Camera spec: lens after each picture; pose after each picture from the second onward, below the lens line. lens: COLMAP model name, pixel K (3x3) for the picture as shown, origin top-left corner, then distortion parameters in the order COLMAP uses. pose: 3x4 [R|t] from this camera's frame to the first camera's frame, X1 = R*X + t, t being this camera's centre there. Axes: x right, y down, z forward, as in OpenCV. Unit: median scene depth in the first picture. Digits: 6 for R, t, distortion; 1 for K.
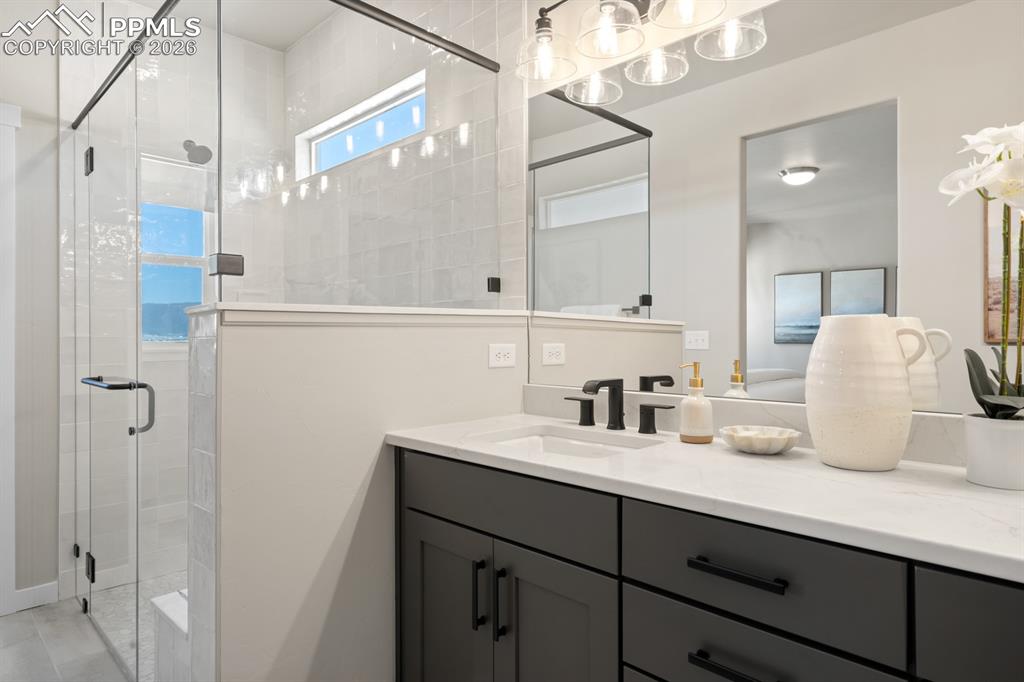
lens RADIAL K [[598.7, 0, 512.0], [0, 598.7, 341.0], [0, 0, 1]] dist [0.000905, -0.000977]
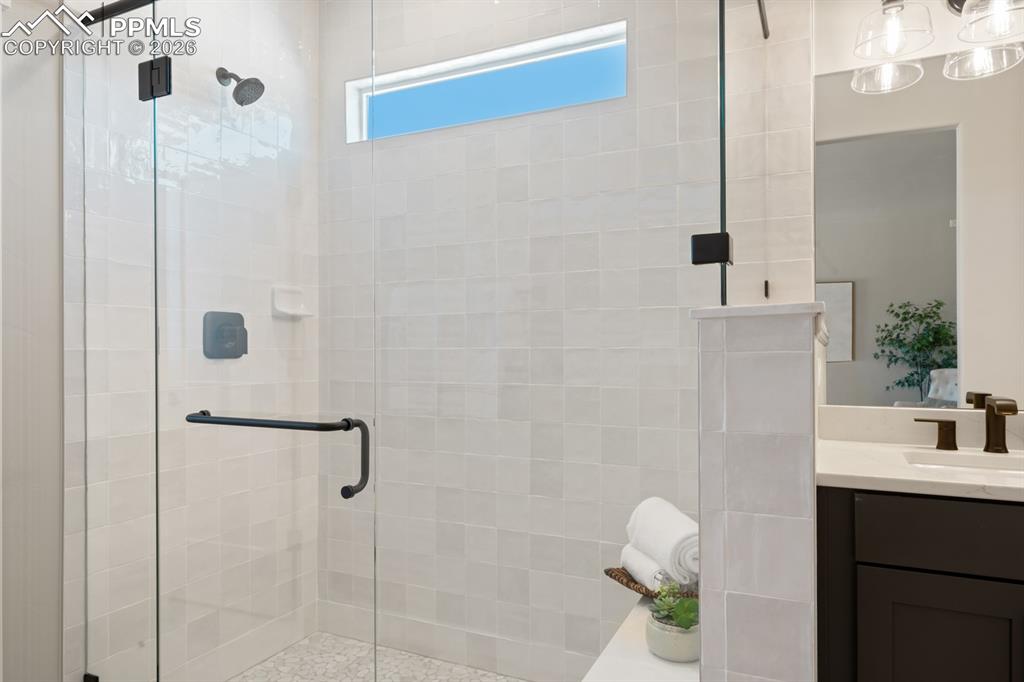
lens RADIAL K [[651.6, 0, 512.5], [0, 651.6, 352.9], [0, 0, 1]] dist [0.001847, -0.000598]
pose [[0.942199, -0.004171, 0.335027, -0.699433], [0.002635, 0.999984, 0.005041, -0.009049], [-0.335043, -0.003867, 0.942195, 0.248759]]
